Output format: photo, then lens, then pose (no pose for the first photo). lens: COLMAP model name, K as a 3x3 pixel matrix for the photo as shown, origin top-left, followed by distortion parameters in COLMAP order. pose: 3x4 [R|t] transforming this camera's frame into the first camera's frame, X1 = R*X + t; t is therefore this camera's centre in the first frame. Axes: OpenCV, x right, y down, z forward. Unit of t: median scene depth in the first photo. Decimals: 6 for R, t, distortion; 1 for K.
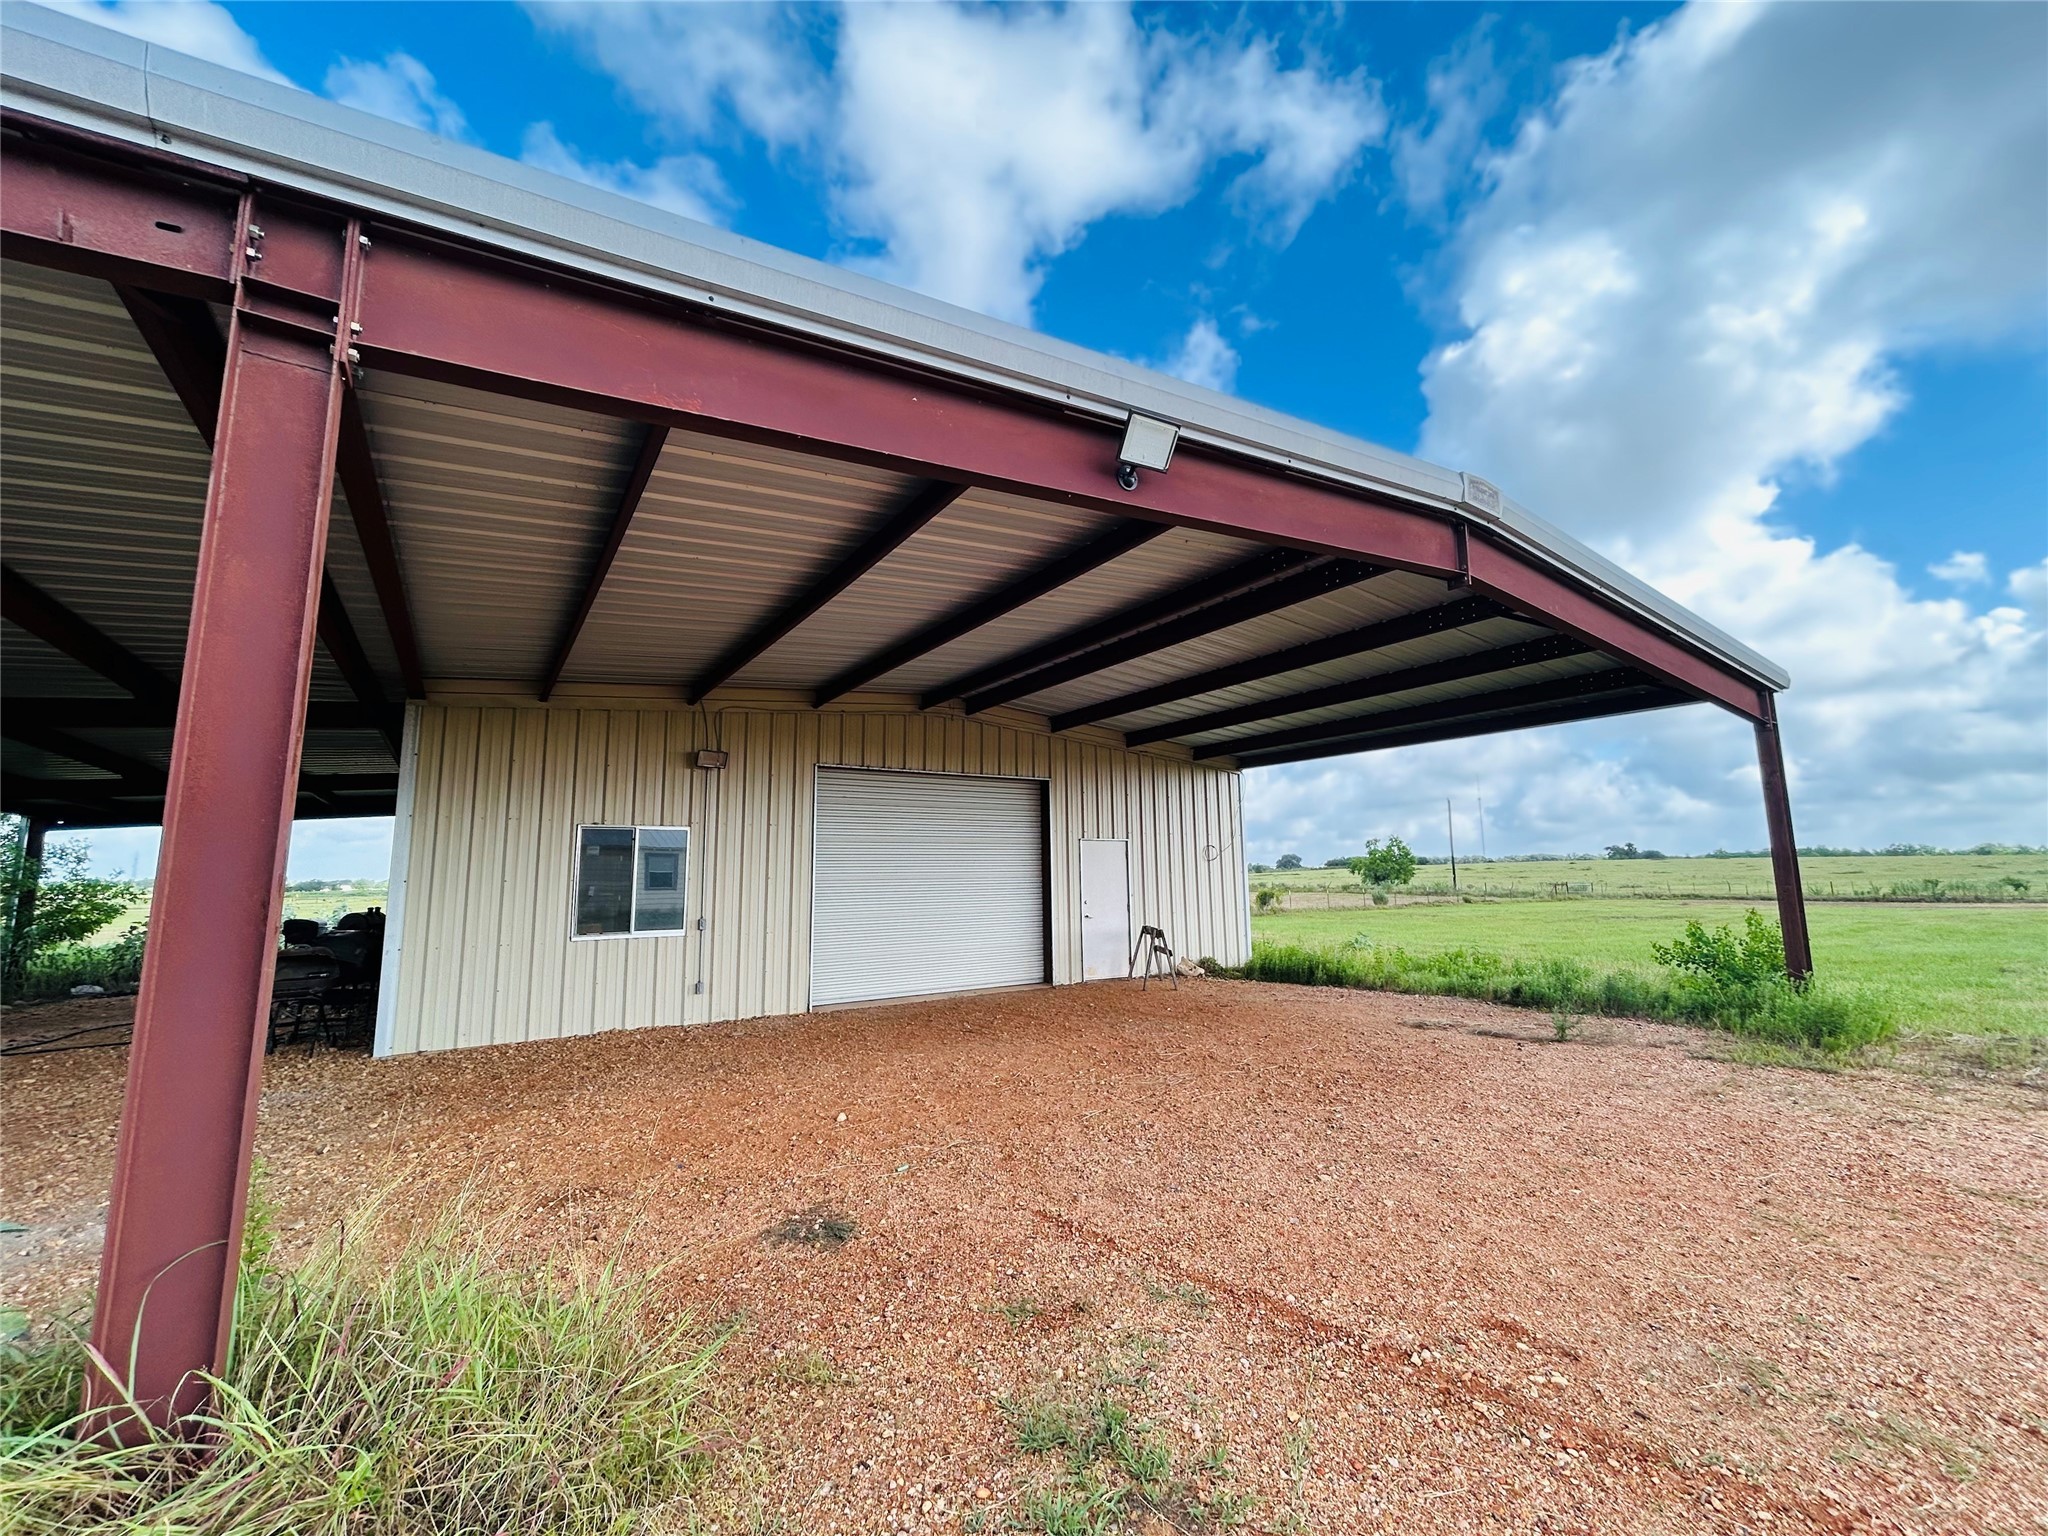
lens RADIAL K [[839.3, 0, 1024.0], [0, 839.3, 768.0], [0, 0, 1]] dist [0.031817, 0.000085]
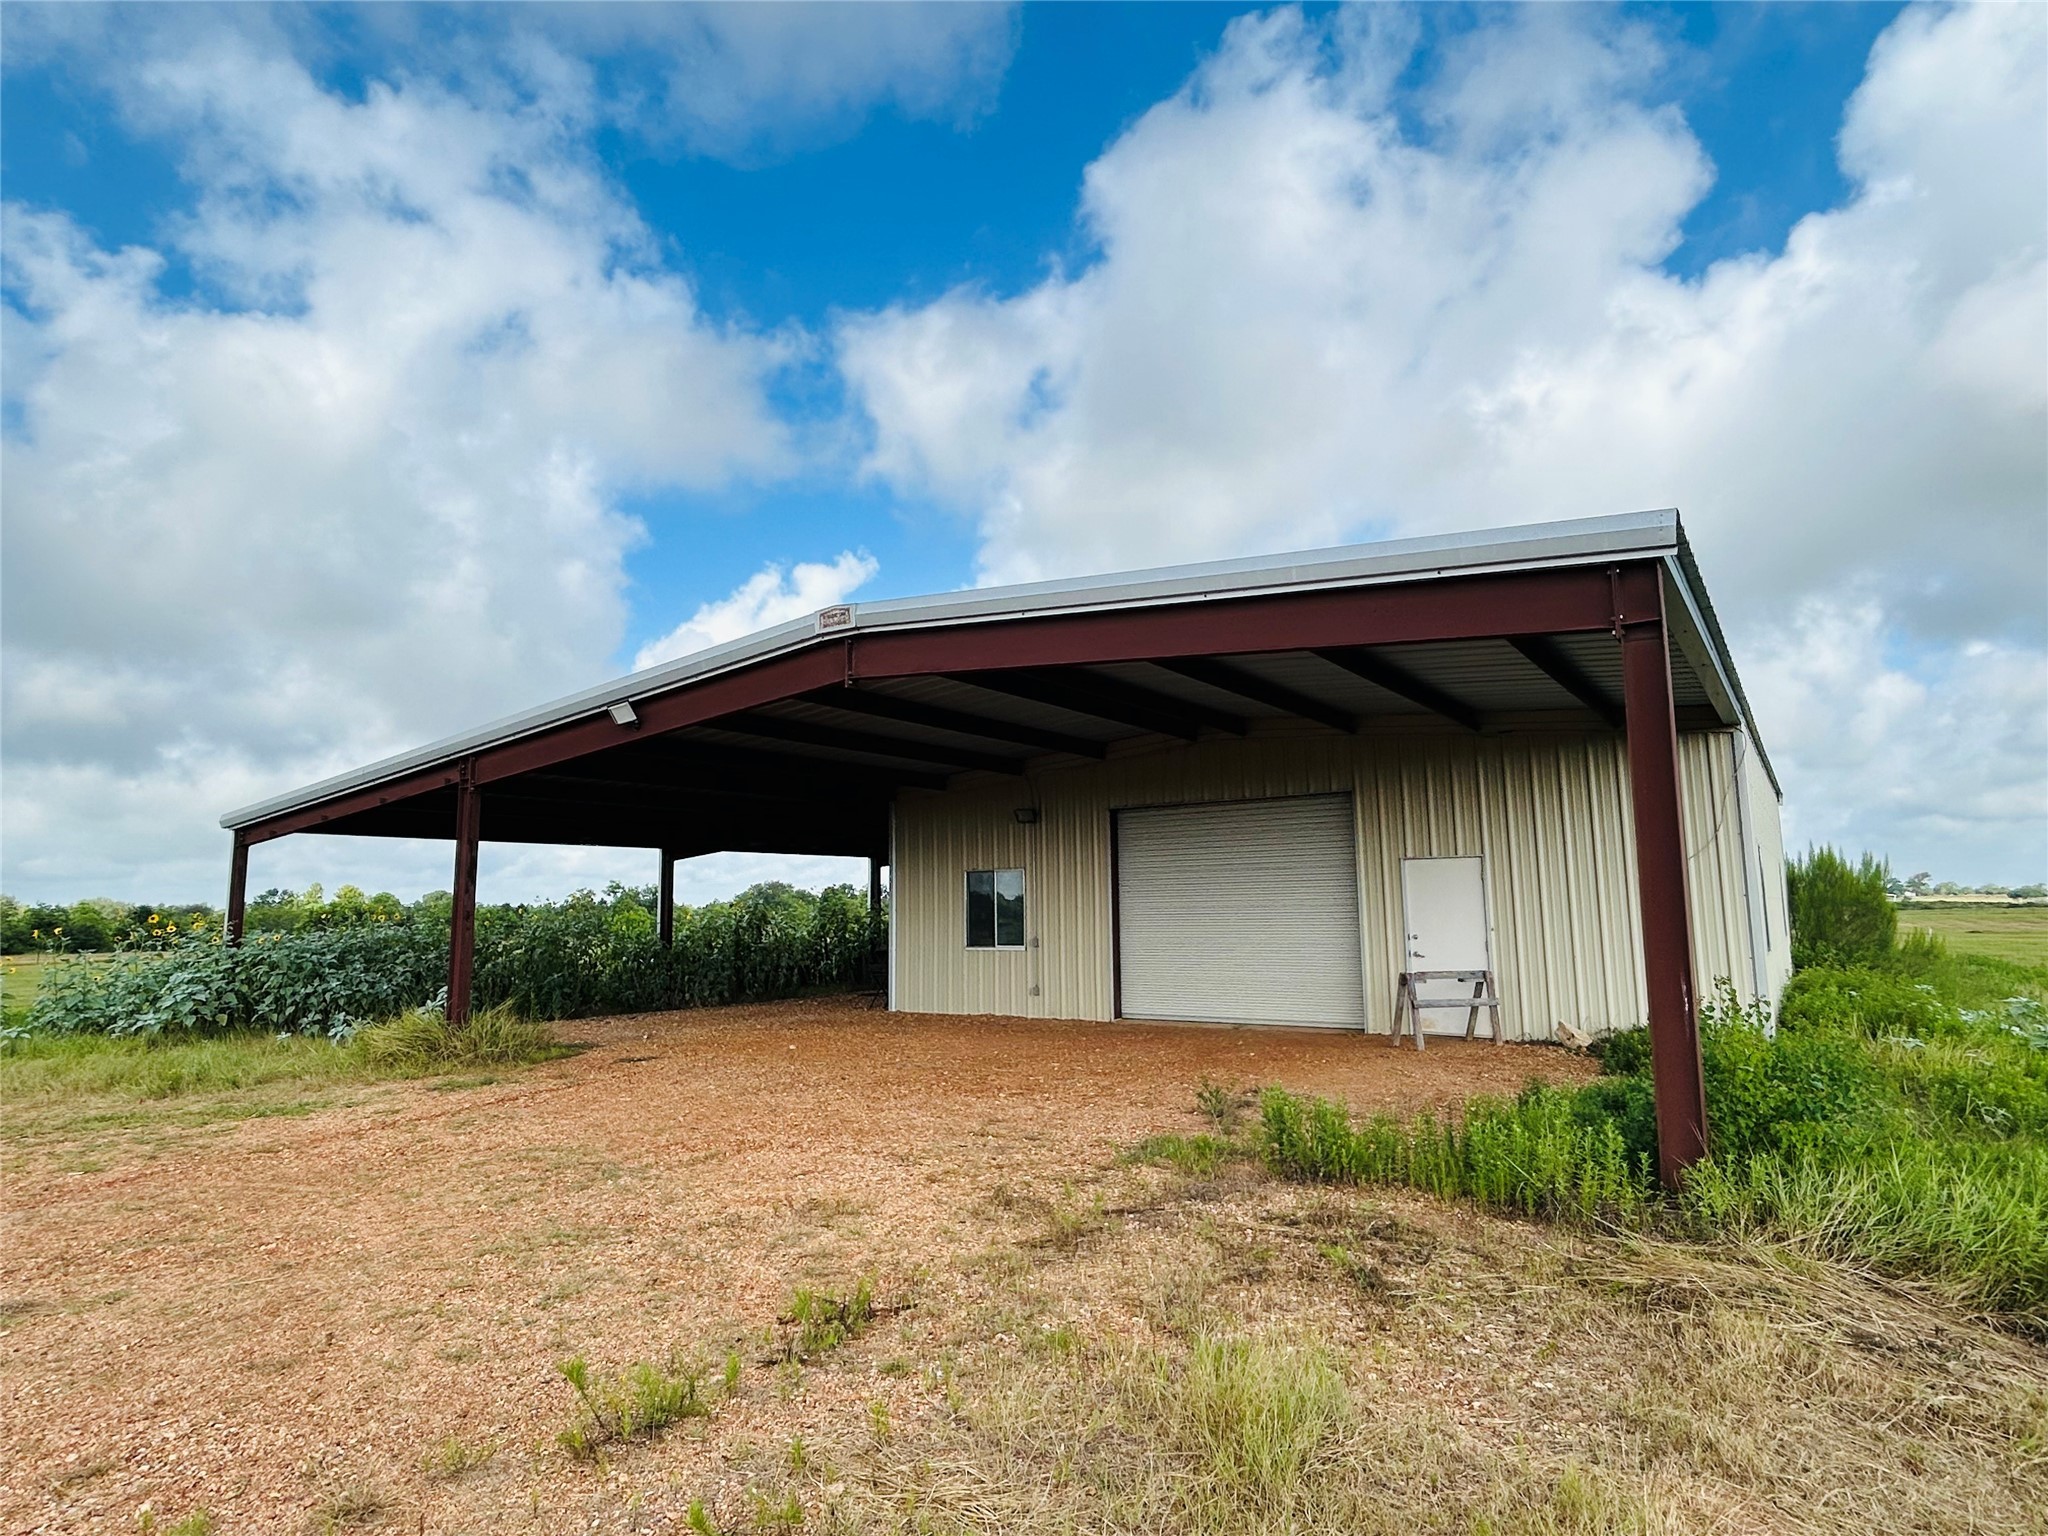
lens RADIAL K [[1152.8, 0, 1024.0], [0, 1152.8, 768.0], [0, 0, 1]] dist [0.002177, 0.000567]
pose [[0.389563, -0.109540, -0.914463, 0.941106], [0.128883, 0.989616, -0.063638, 0.021649], [0.911938, -0.093067, 0.399635, 0.220244]]
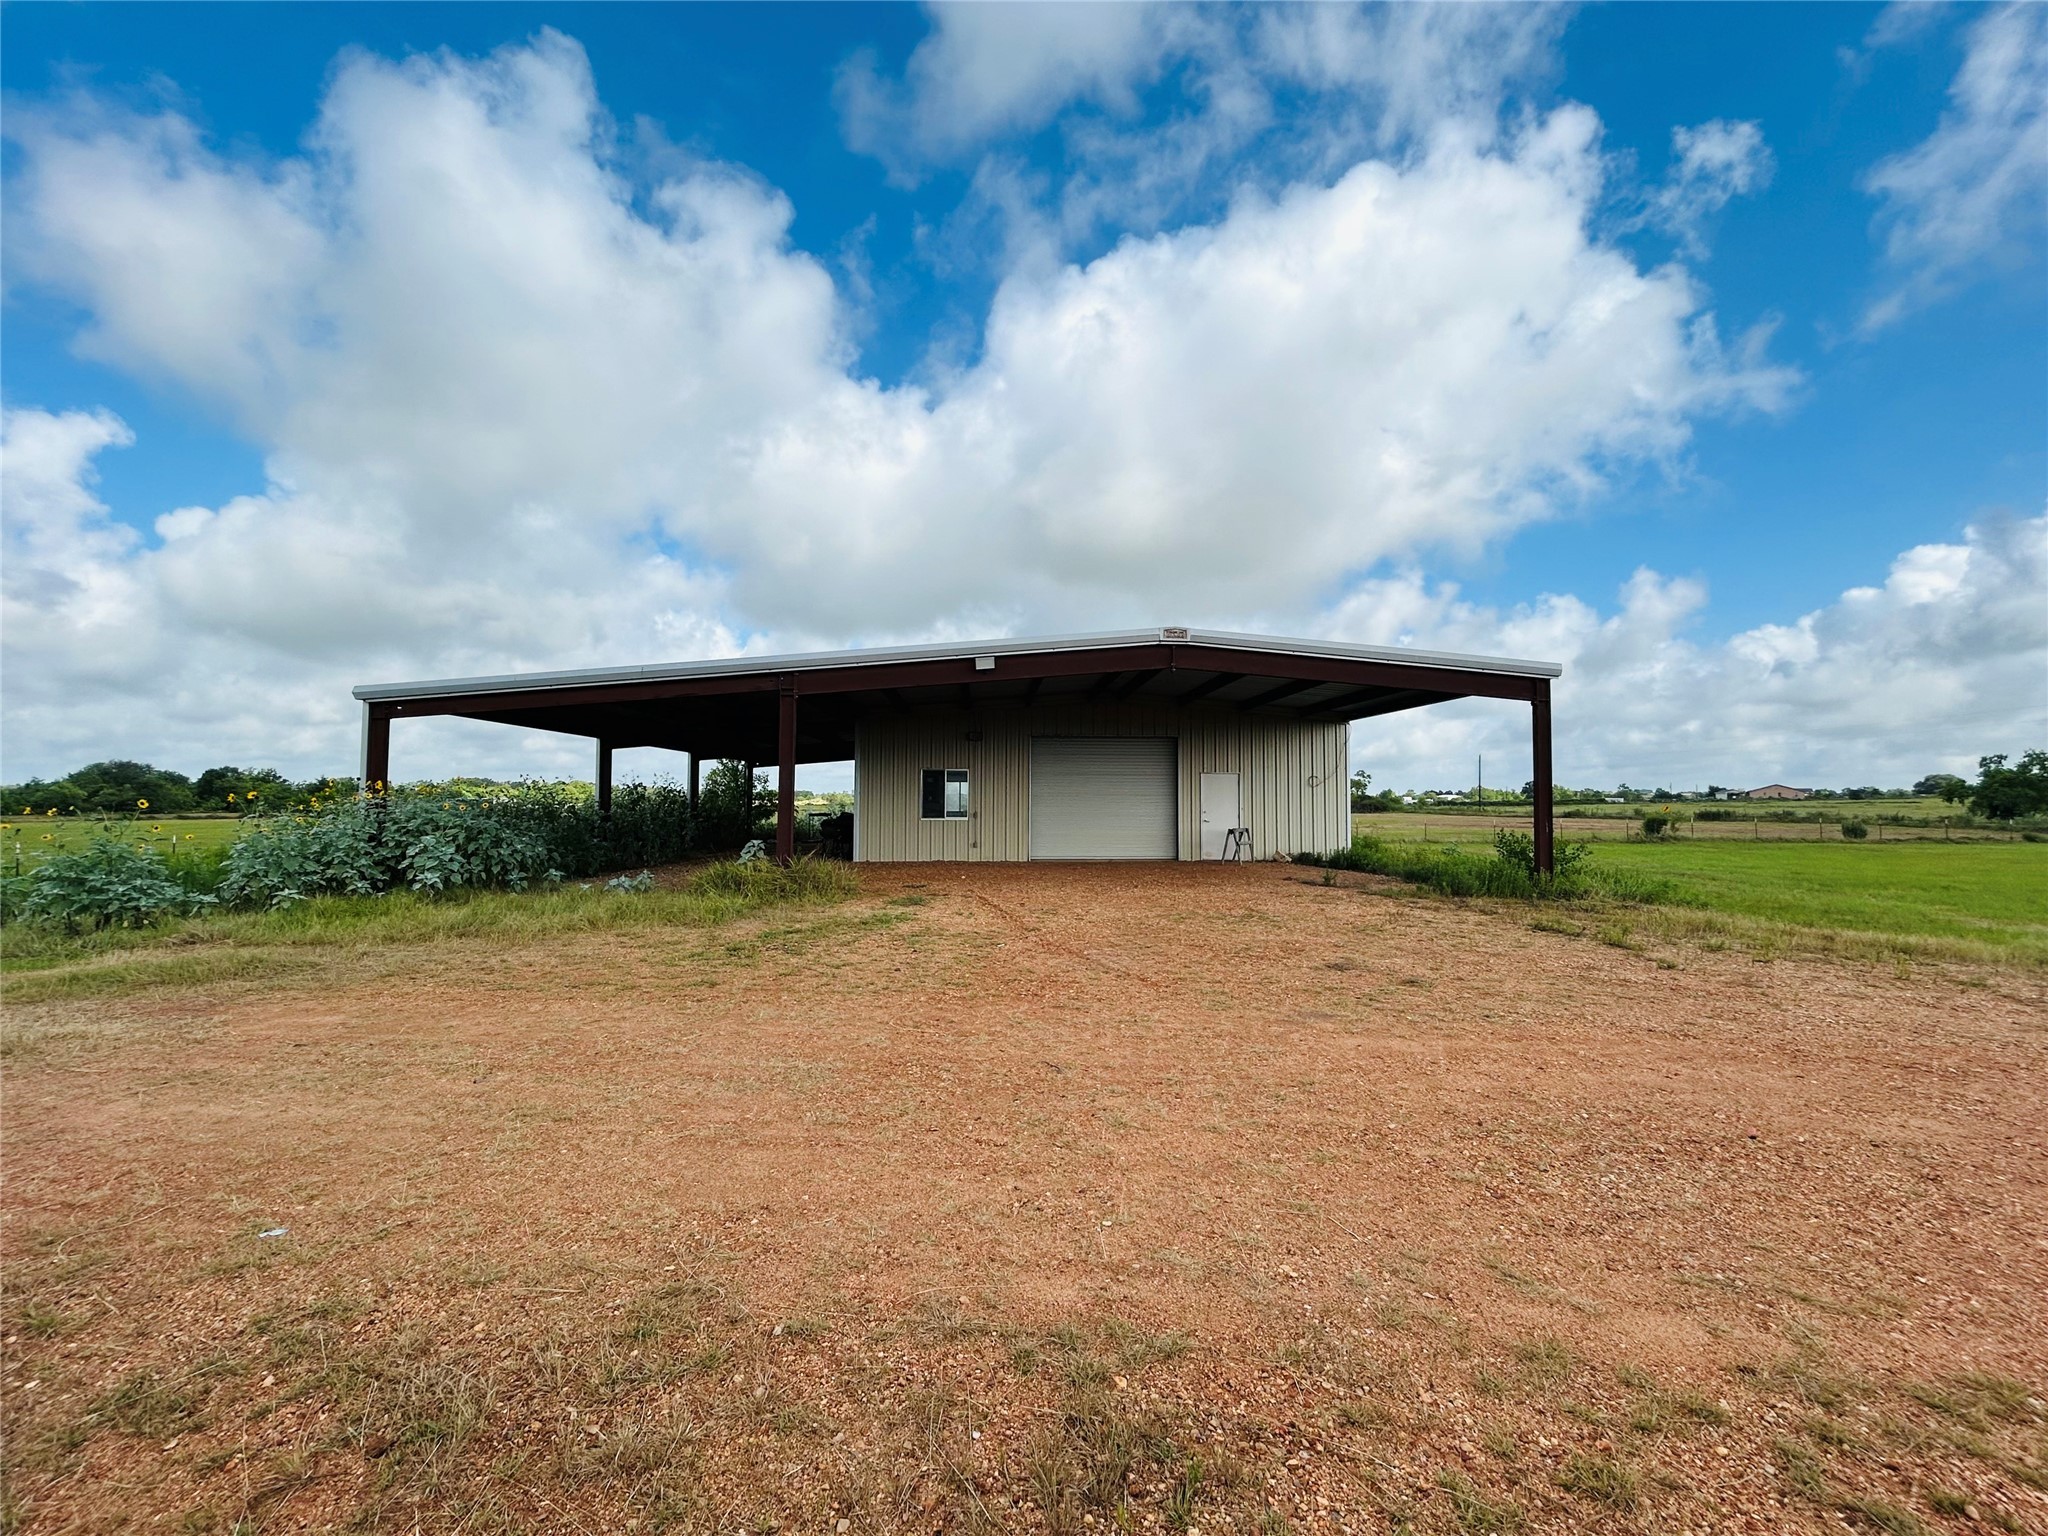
lens RADIAL K [[824.1, 0, 1024.0], [0, 824.1, 768.0], [0, 0, 1]] dist [0.000920, -0.000034]
pose [[0.868184, -0.005561, -0.496211, 0.558709], [0.051378, 0.995571, 0.078735, -0.064108], [0.493576, -0.093851, 0.864624, -0.514398]]
